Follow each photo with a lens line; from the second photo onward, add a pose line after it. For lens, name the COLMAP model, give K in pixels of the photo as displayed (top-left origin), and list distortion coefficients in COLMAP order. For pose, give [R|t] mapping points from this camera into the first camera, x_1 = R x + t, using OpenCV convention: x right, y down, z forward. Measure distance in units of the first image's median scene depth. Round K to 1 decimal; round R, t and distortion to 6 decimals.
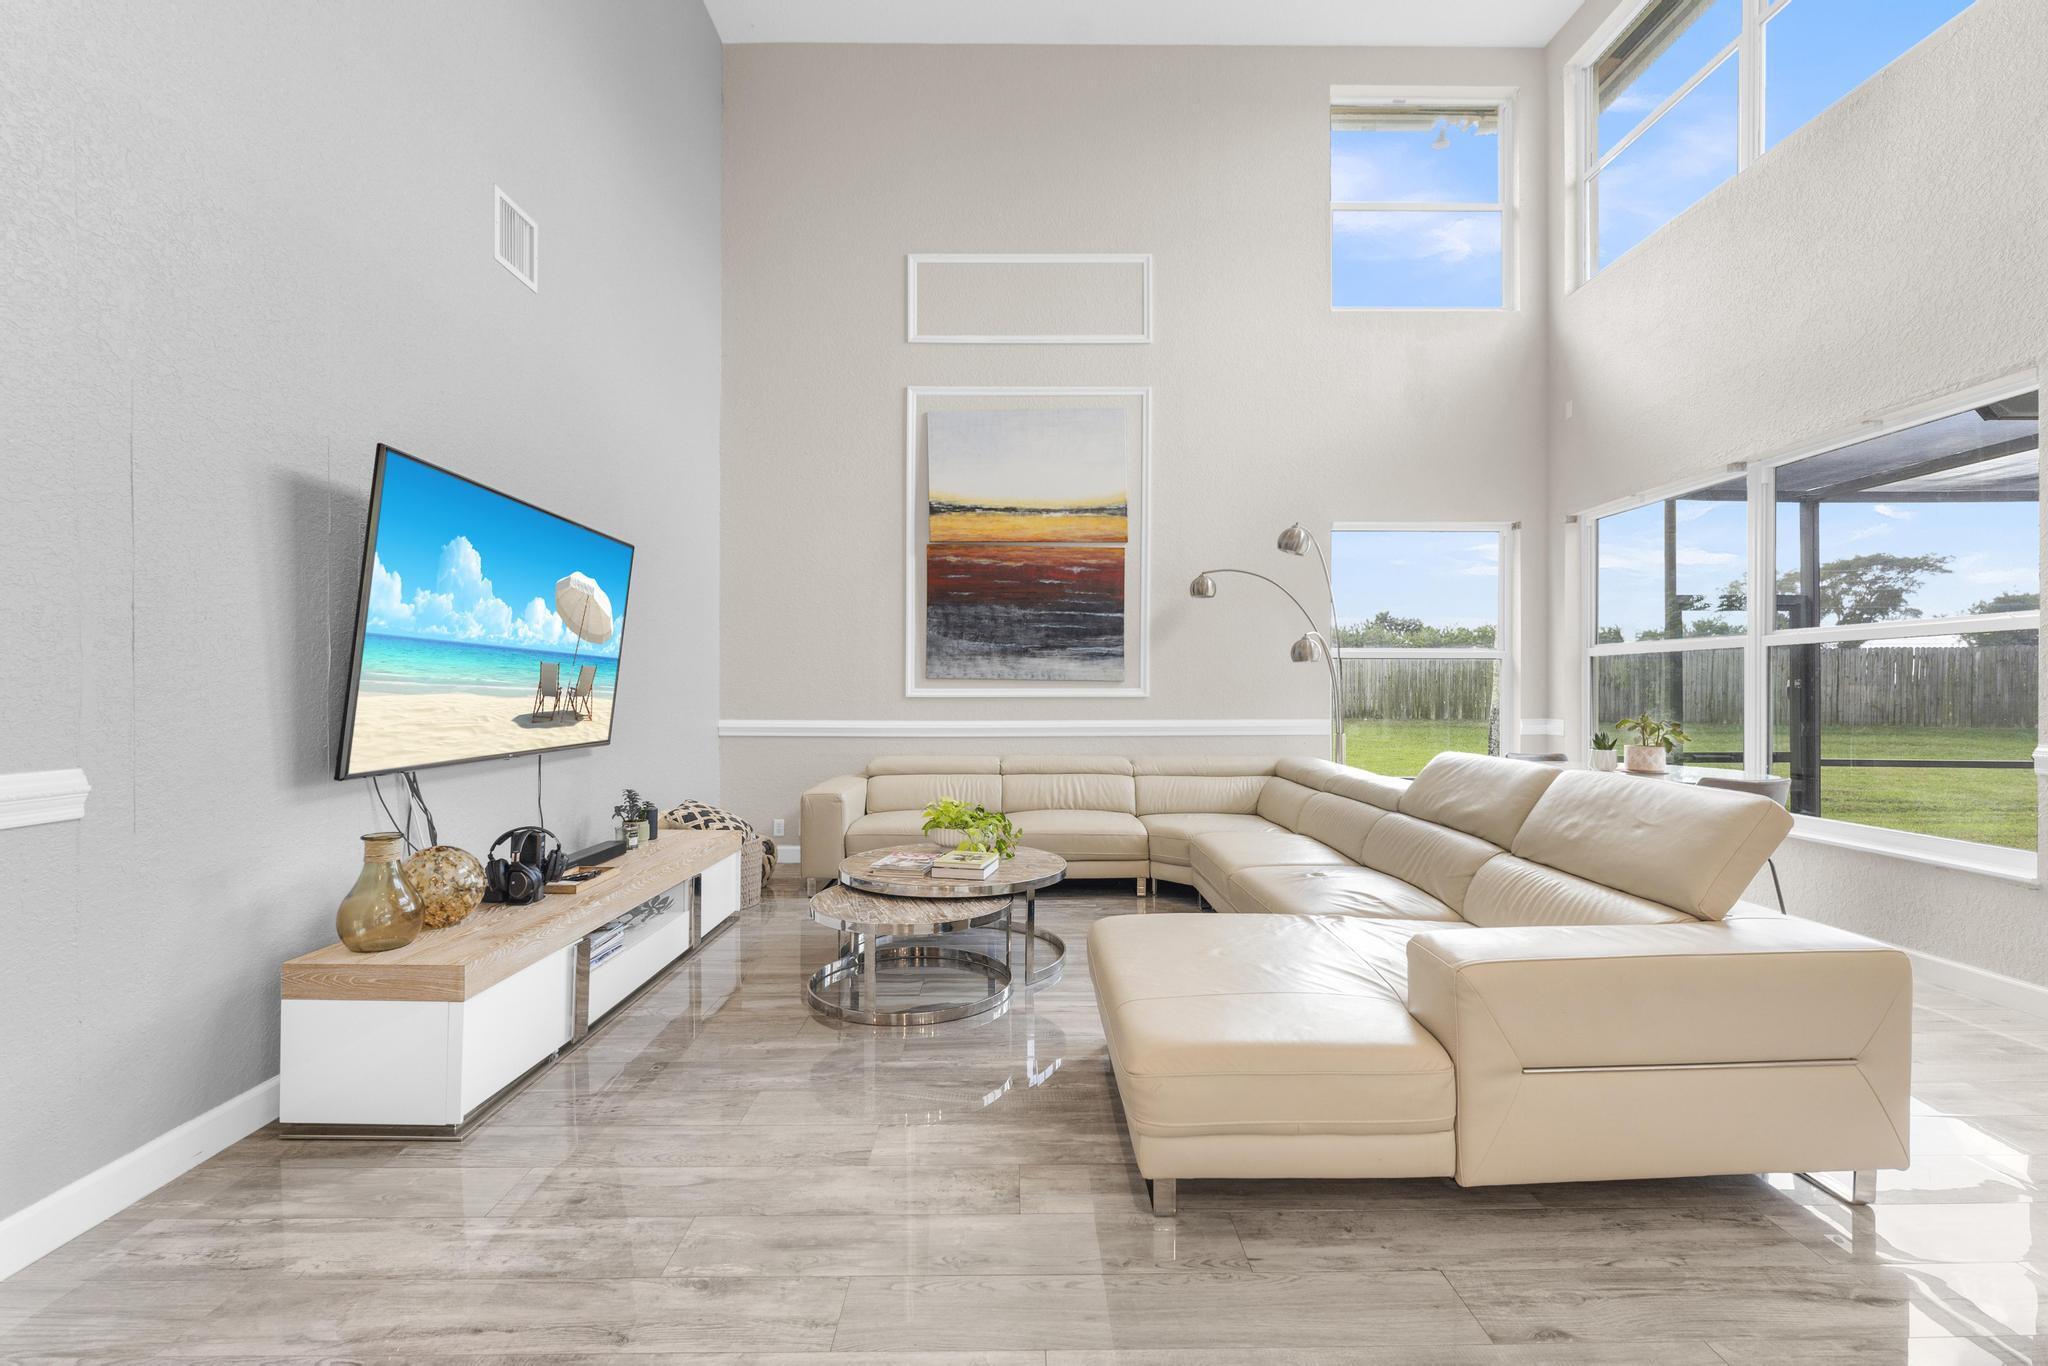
lens RADIAL K [[852.9, 0, 1044.3], [0, 852.9, 704.9], [0, 0, 1]] dist [-0.006650, 0.001327]
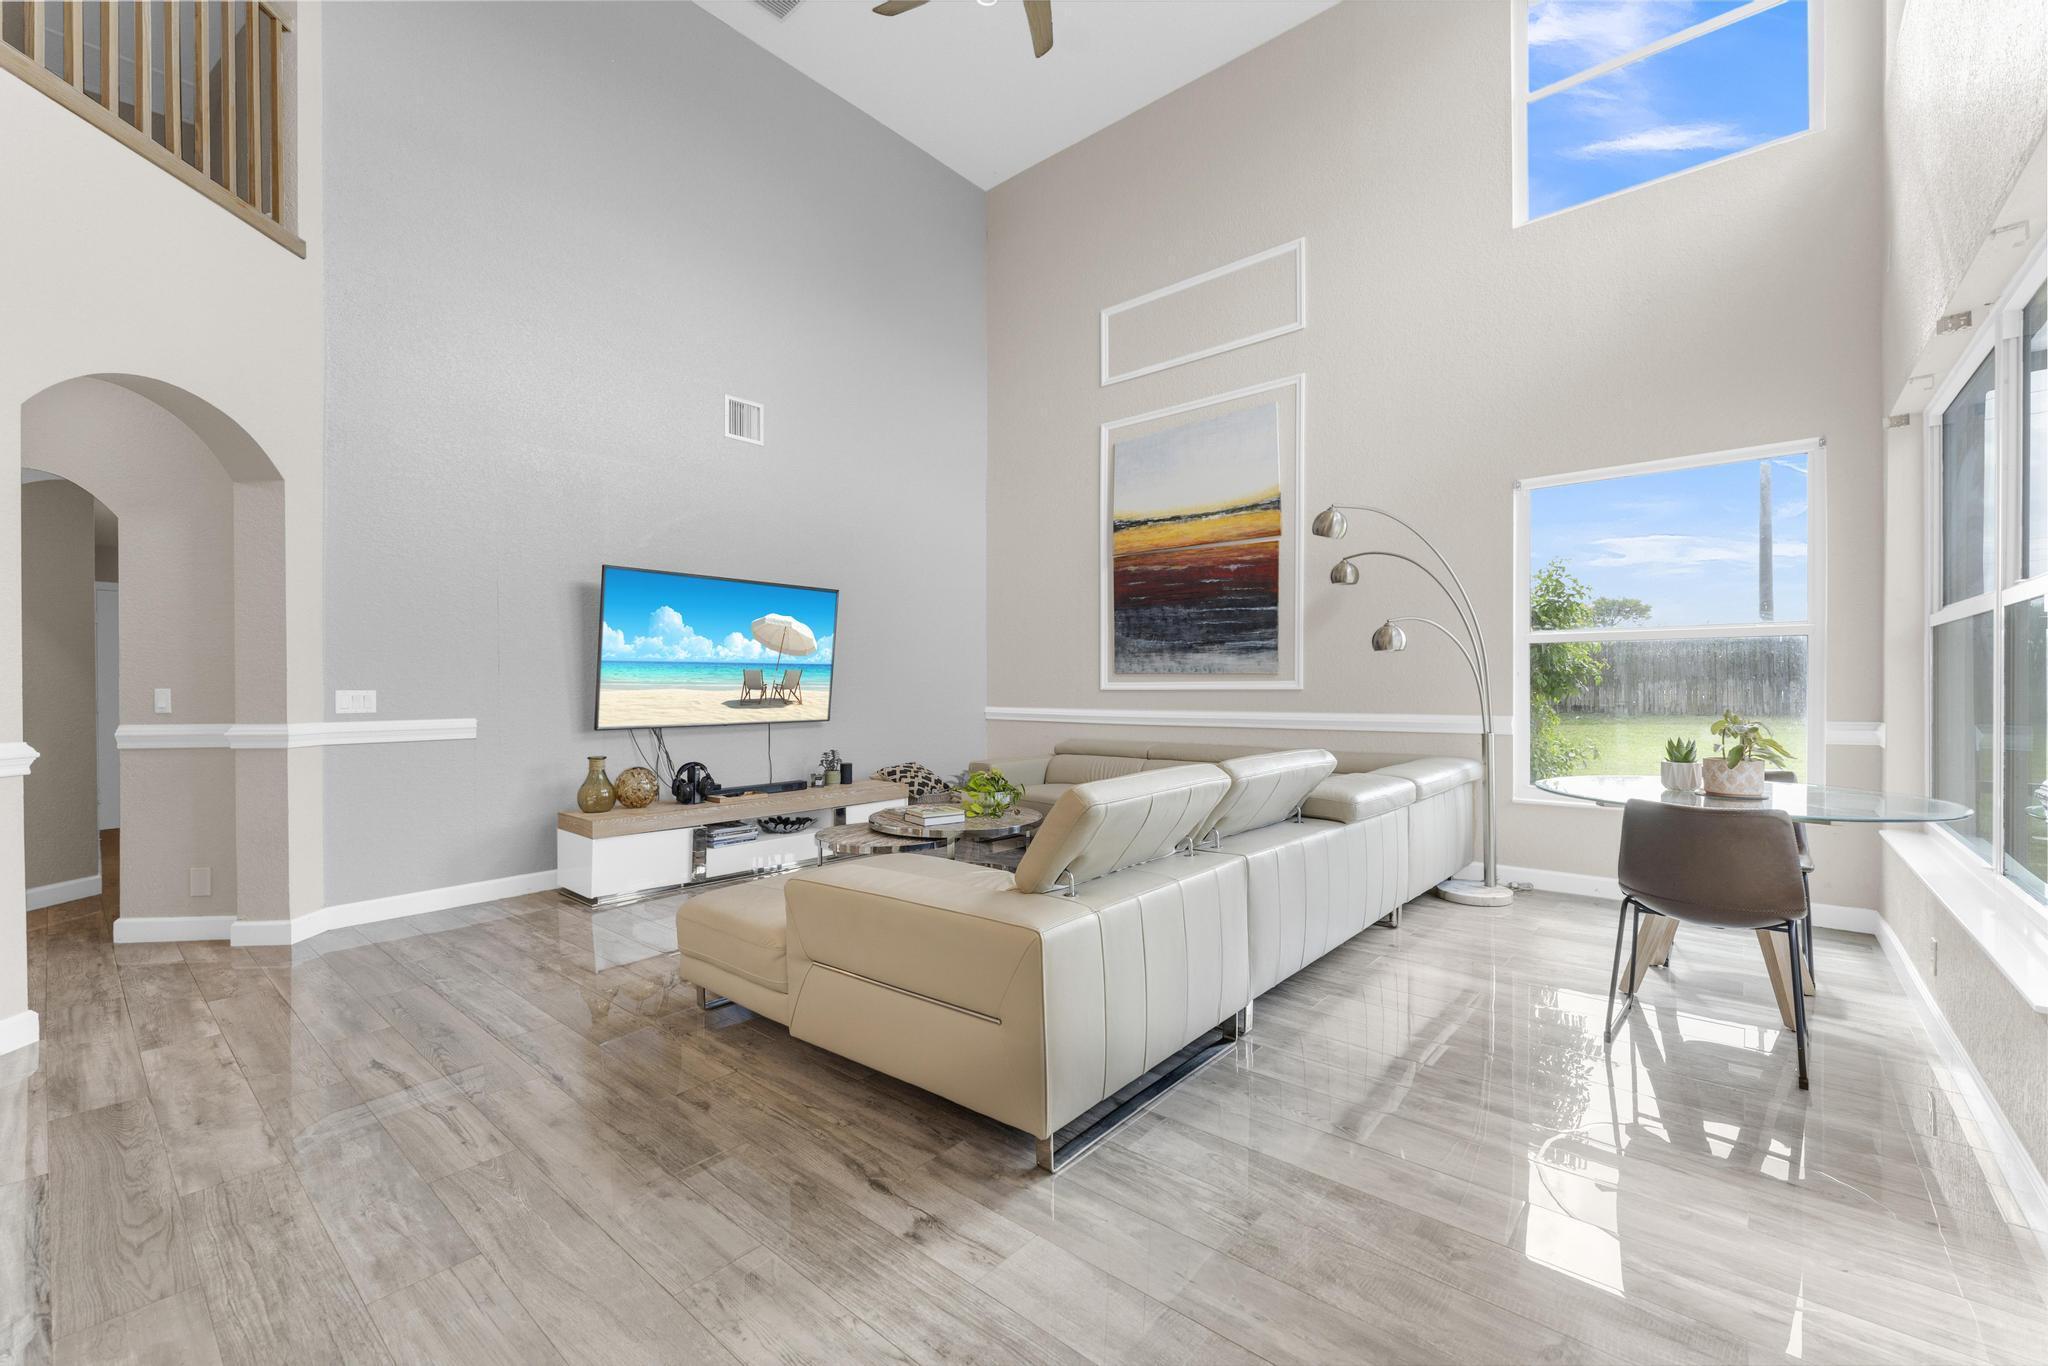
lens RADIAL K [[852.9, 0, 1017.3], [0, 852.9, 687.6], [0, 0, 1]] dist [-0.006650, 0.001327]
pose [[0.743130, 0.000870, -0.669146, 0.538754], [-0.005889, 0.999969, -0.005241, -0.005194], [0.669121, 0.007835, 0.743112, 0.056061]]
